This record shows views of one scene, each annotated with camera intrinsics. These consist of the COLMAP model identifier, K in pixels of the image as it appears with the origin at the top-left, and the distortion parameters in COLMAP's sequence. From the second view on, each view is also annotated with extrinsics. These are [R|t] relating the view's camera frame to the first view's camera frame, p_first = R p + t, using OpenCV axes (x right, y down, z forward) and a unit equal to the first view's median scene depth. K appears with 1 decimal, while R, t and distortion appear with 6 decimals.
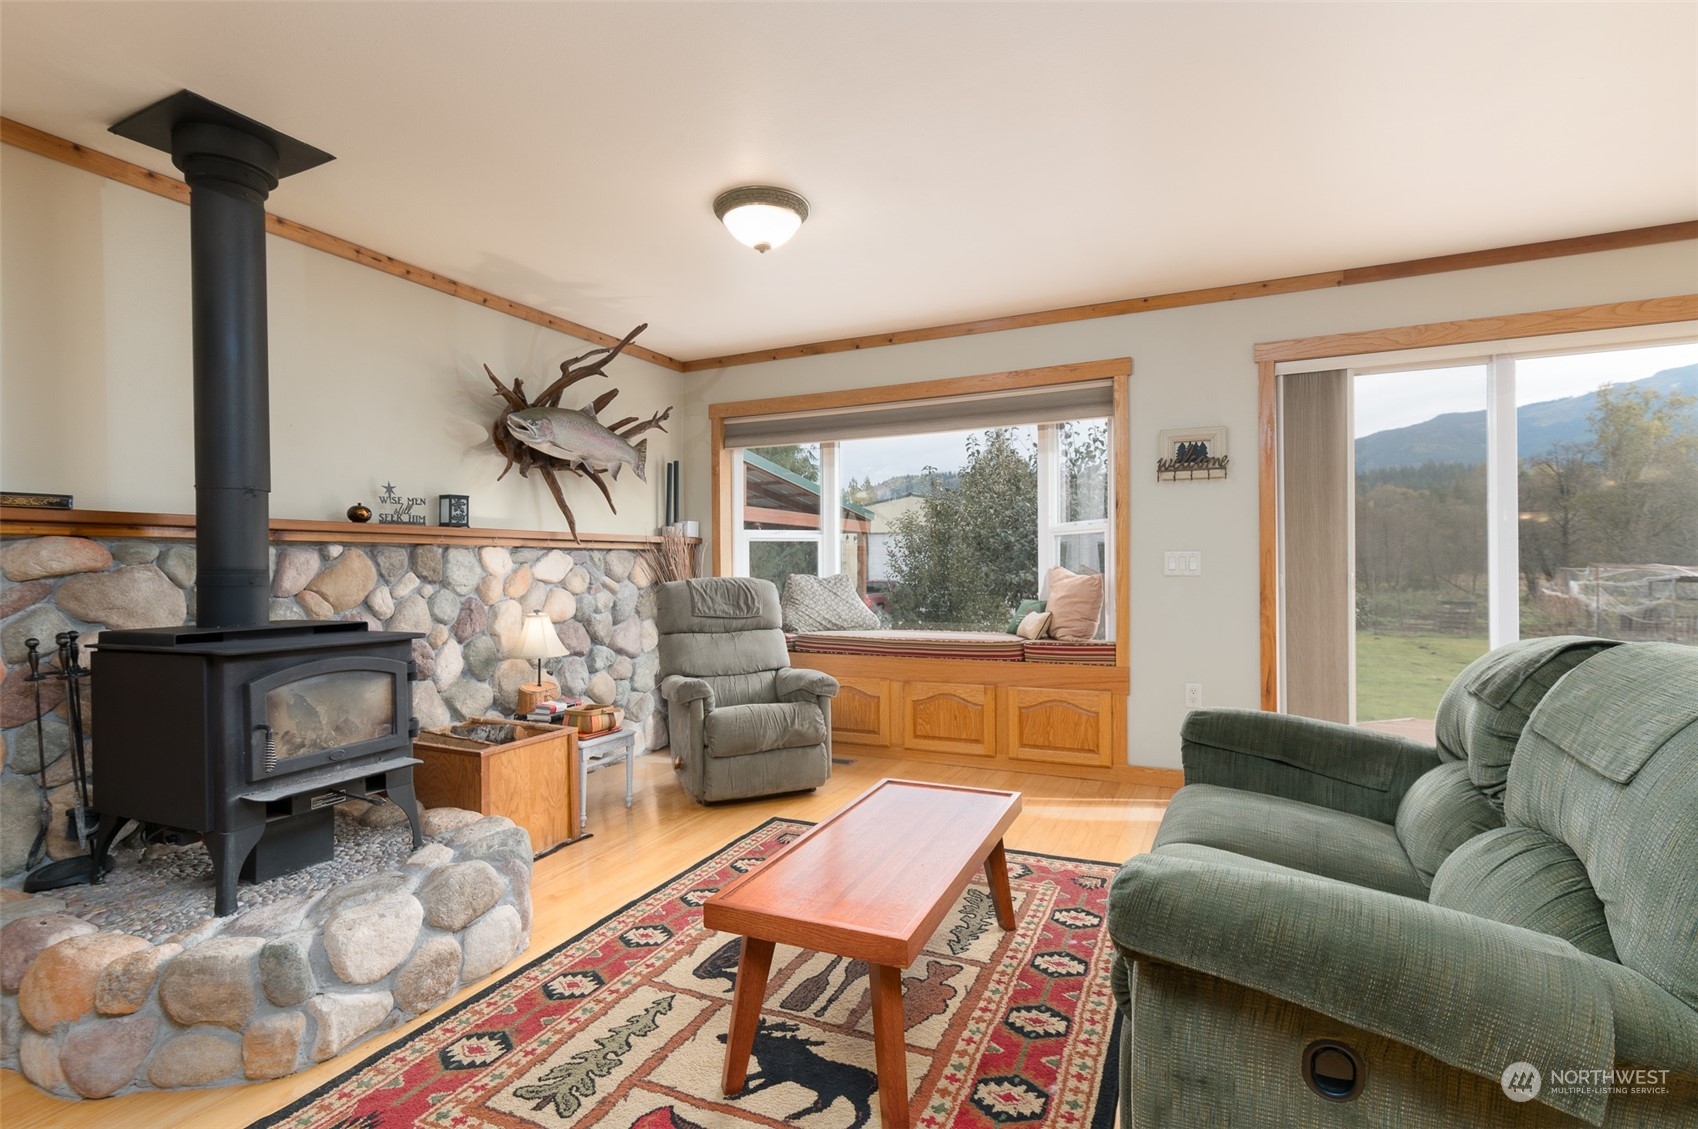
lens RADIAL K [[817.6, 0, 849.0], [0, 817.6, 564.5], [0, 0, 1]] dist [-0.000642, 0.007487]
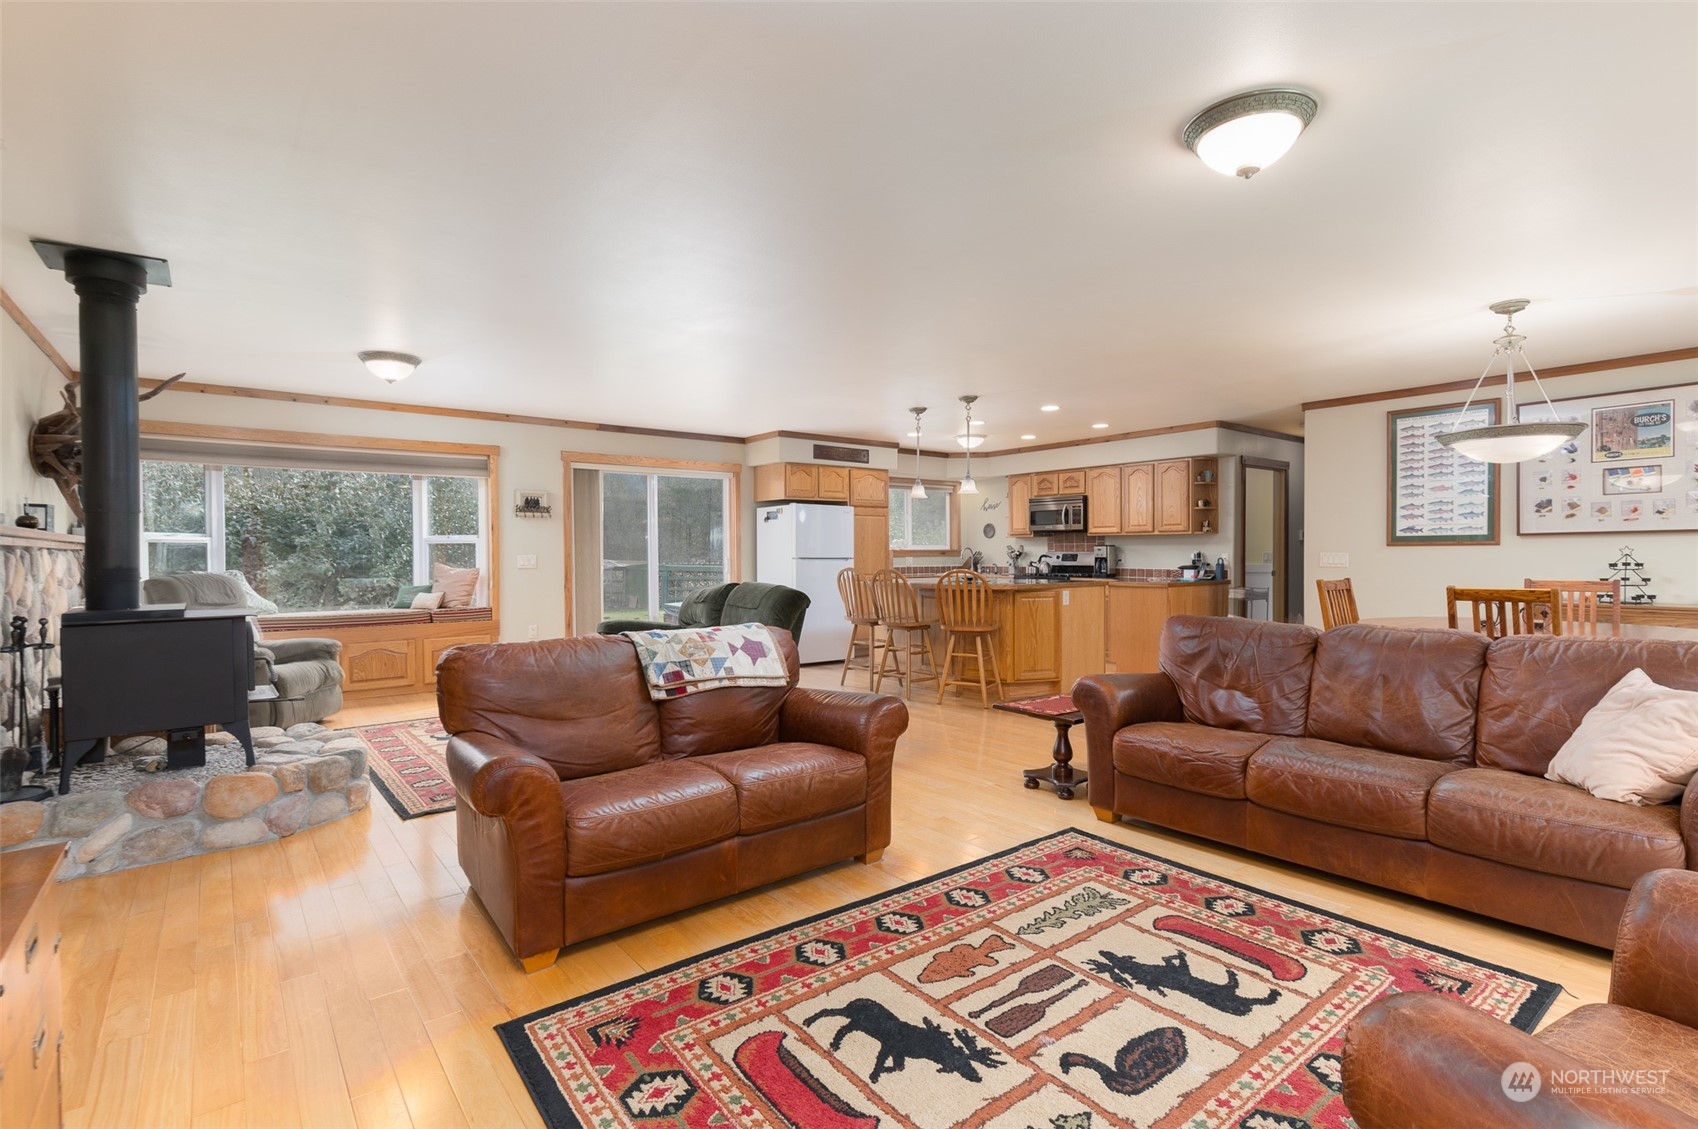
lens RADIAL K [[791.0, 0, 849.0], [0, 791.0, 564.5], [0, 0, 1]] dist [-0.002205, -0.000261]
pose [[0.446922, -0.006074, 0.894552, -0.895704], [0.000007, 0.999977, 0.006786, -0.007371], [-0.894573, -0.003027, 0.446912, -0.472386]]
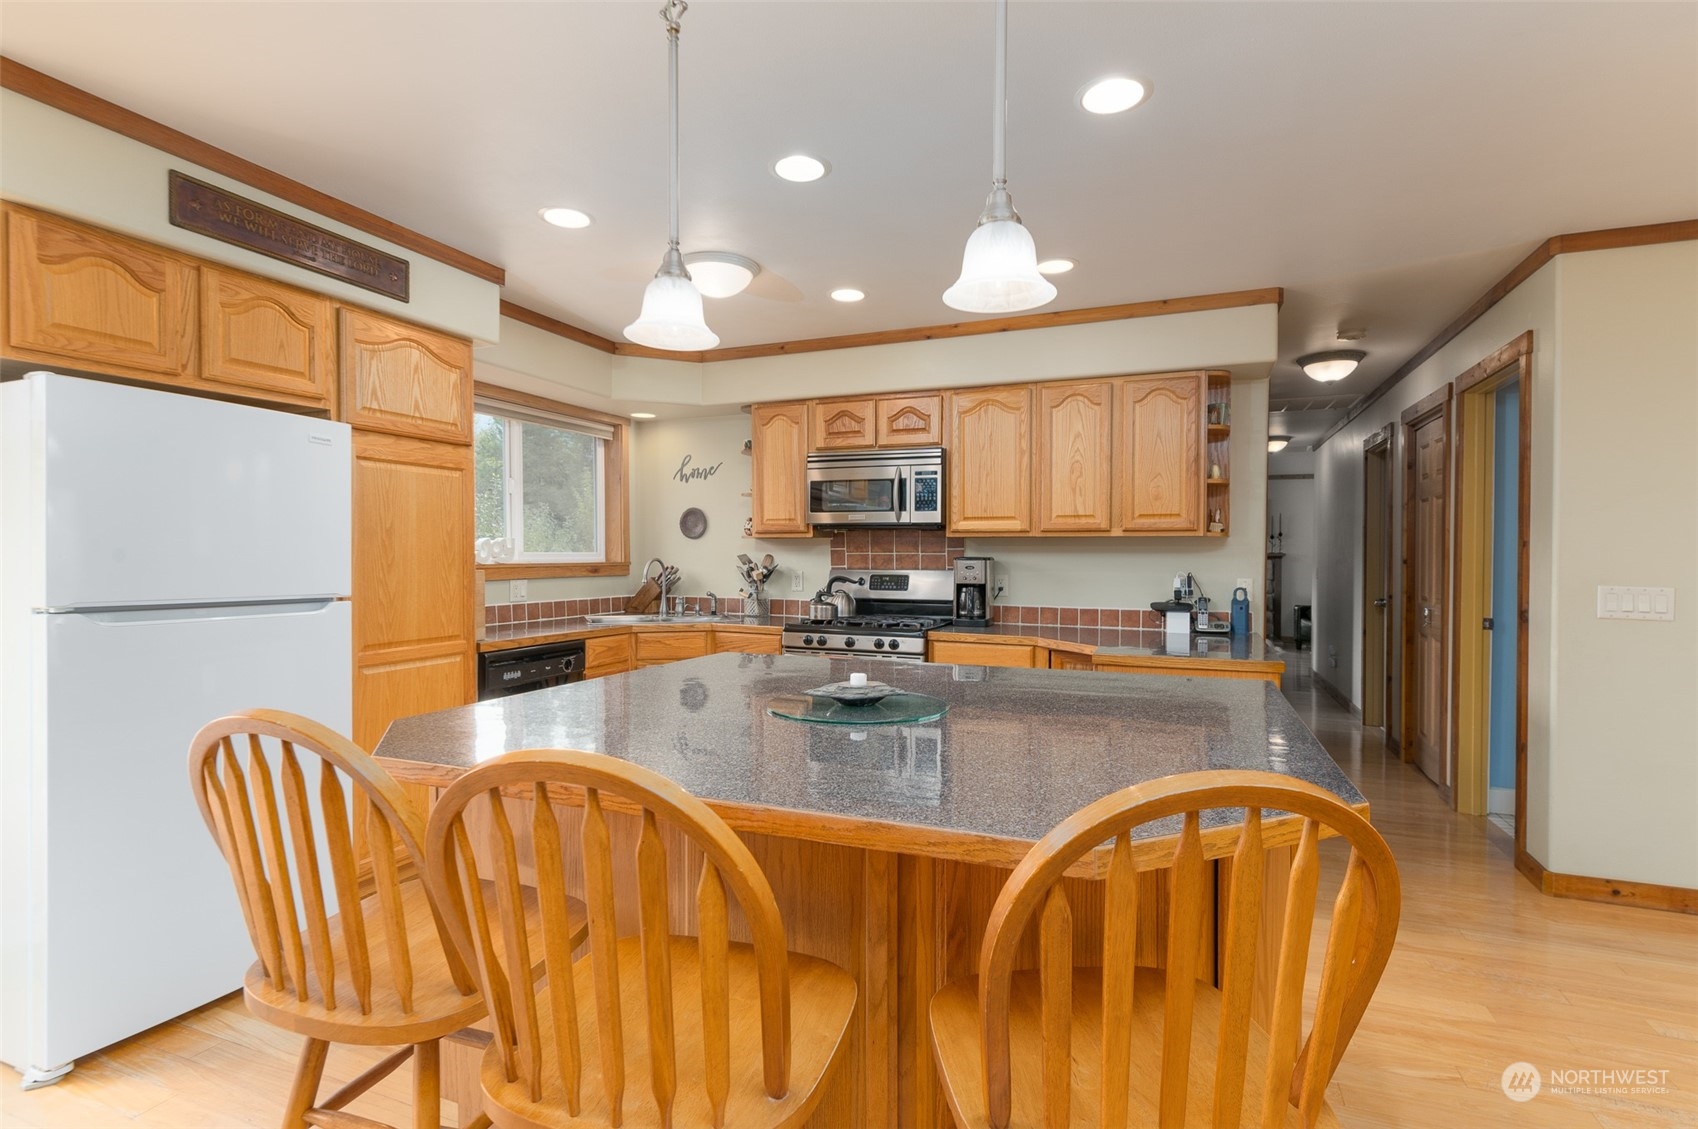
lens RADIAL K [[817.6, 0, 849.0], [0, 817.6, 564.5], [0, 0, 1]] dist [-0.000642, 0.007487]
pose [[-0.053096, -0.003000, 0.998585, 0.372269], [-0.003079, 0.999991, 0.002840, -0.040693], [-0.998585, -0.002924, -0.053105, 0.119520]]
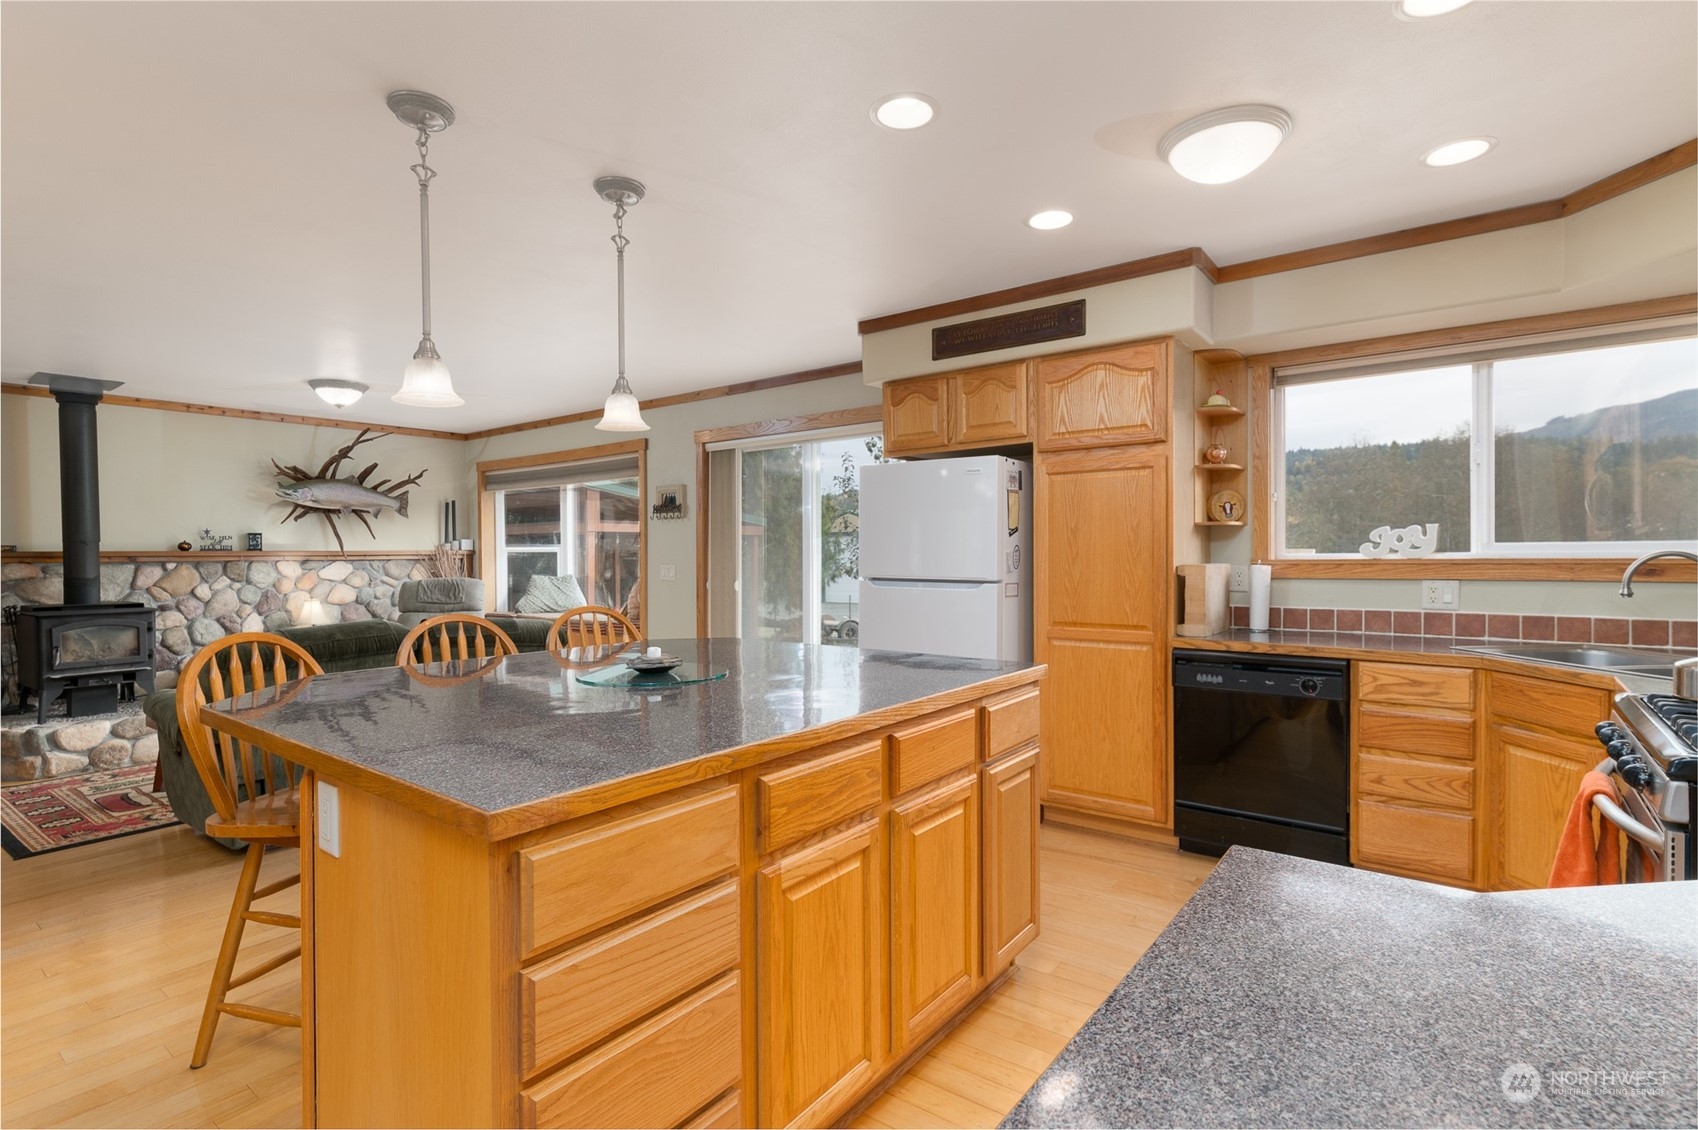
lens RADIAL K [[817.6, 0, 849.0], [0, 817.6, 565.0], [0, 0, 1]] dist [-0.000642, 0.007487]
pose [[0.976156, 0.005348, -0.217003, 1.099273], [-0.001347, 0.999826, 0.018585, -0.045883], [0.217065, -0.017850, 0.975994, -0.440519]]
